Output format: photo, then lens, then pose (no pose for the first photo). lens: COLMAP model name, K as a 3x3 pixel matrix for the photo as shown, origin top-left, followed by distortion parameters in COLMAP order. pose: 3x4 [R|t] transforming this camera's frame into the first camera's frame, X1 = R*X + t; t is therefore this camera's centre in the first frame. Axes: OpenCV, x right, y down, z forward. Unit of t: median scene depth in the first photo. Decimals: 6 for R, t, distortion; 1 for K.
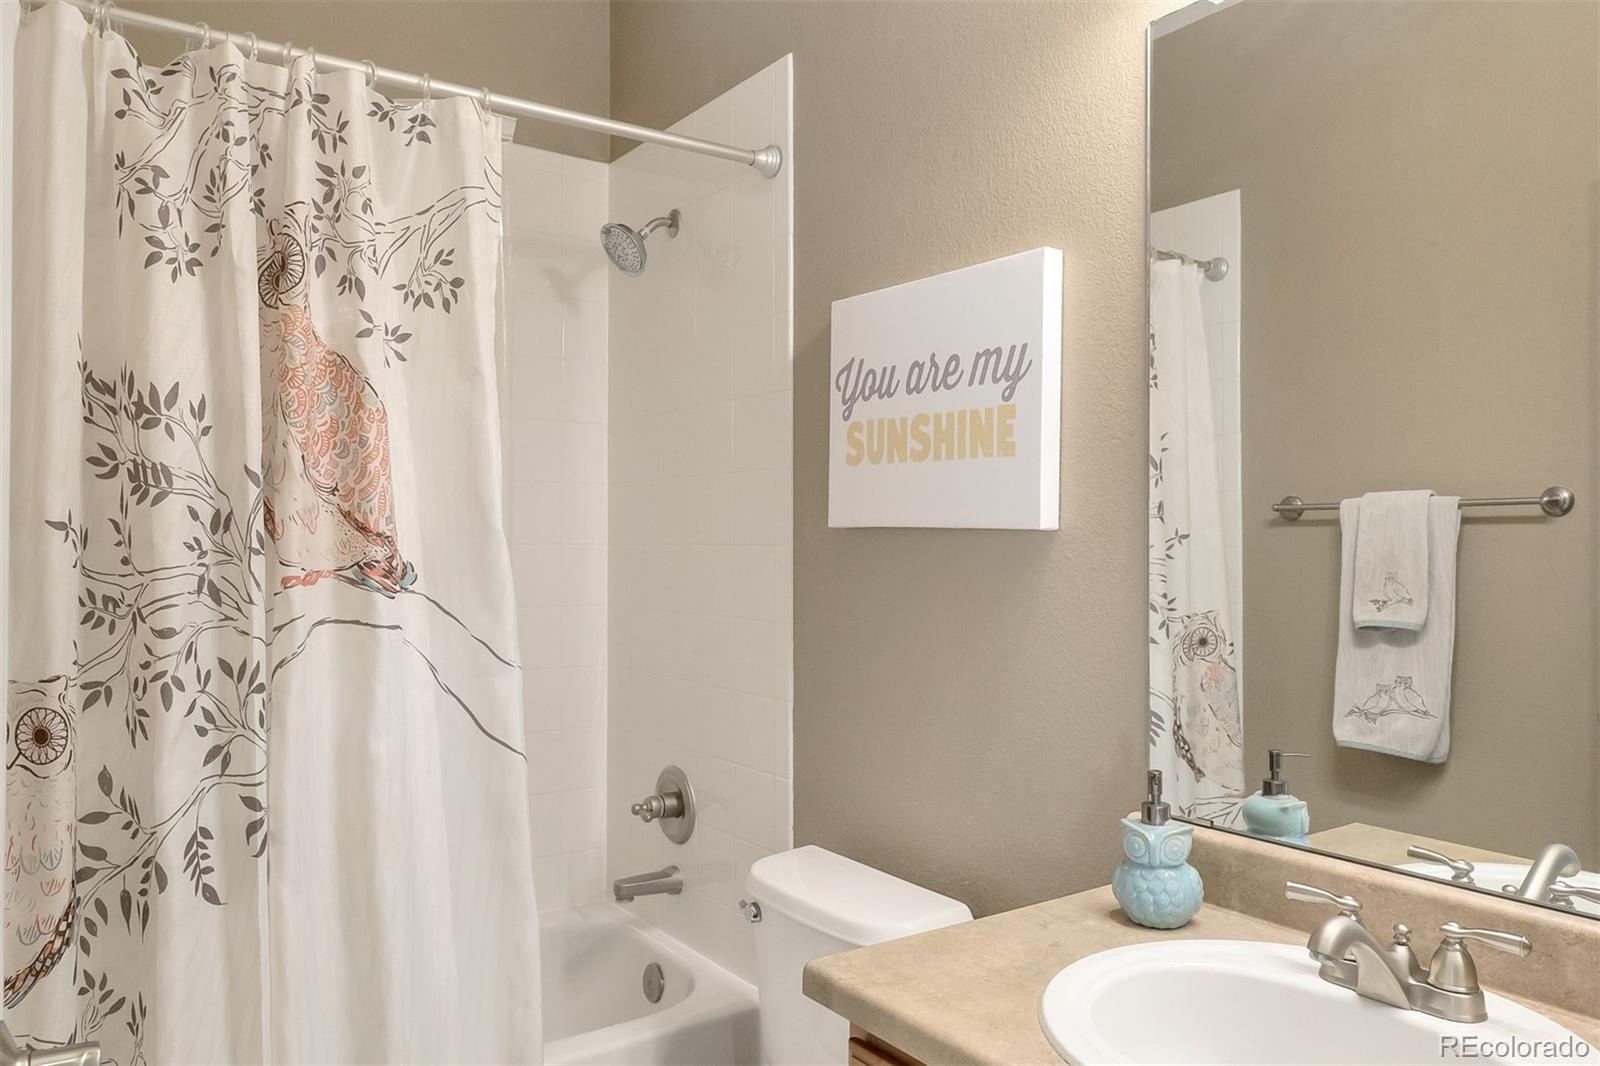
lens RADIAL K [[1130.7, 0, 796.4], [0, 1130.7, 543.1], [0, 0, 1]] dist [-0.001506, 0.003248]
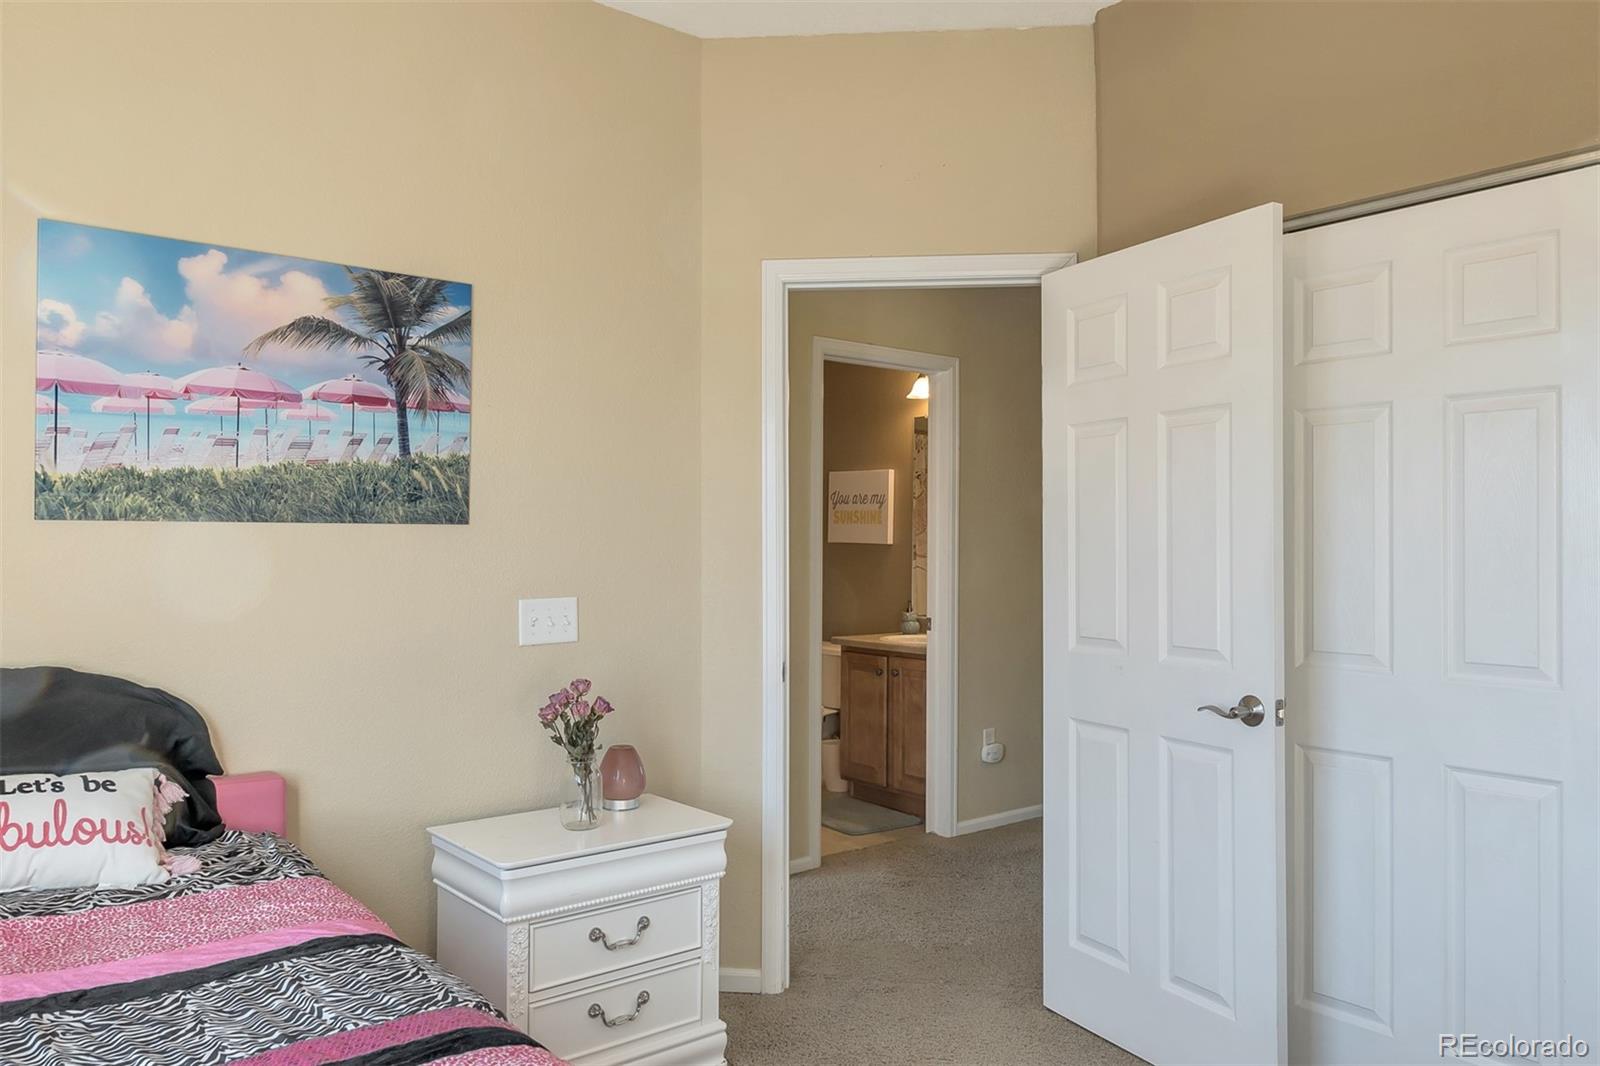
lens RADIAL K [[1130.7, 0, 800.8], [0, 1130.7, 534.3], [0, 0, 1]] dist [-0.001506, 0.003248]
pose [[0.997828, 0.006327, 0.065569, -0.302748], [-0.005945, 0.999964, -0.006016, -0.018884], [-0.065605, 0.005613, 0.997830, -2.578903]]
